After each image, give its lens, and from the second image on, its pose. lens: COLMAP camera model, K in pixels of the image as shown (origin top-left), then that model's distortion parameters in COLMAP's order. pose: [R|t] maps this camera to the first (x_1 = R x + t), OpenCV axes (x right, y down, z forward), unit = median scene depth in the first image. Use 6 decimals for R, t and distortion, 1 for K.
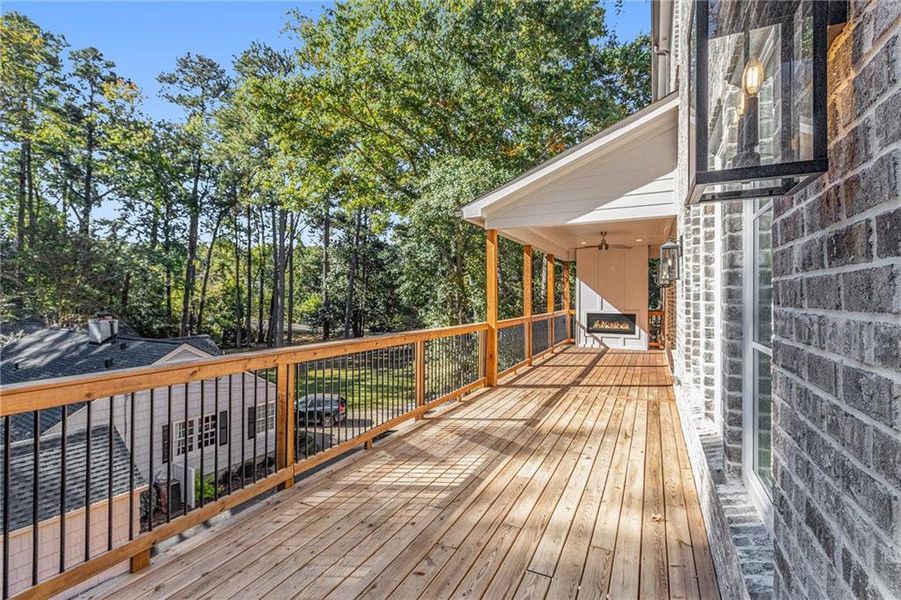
lens RADIAL K [[424.2, 0, 451.9], [0, 424.2, 299.2], [0, 0, 1]] dist [0.002341, 0.000301]
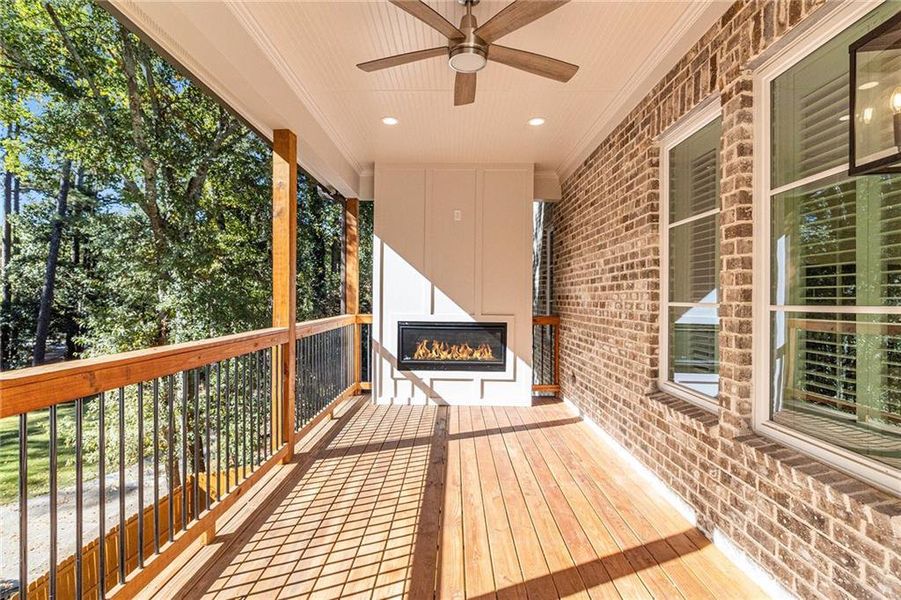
lens RADIAL K [[424.2, 0, 448.4], [0, 424.2, 300.3], [0, 0, 1]] dist [0.002341, 0.000301]
pose [[0.902105, 0.002024, 0.431511, 0.181962], [-0.003860, 0.999987, 0.003380, 0.009708], [-0.431499, -0.004715, 0.902101, 0.598593]]
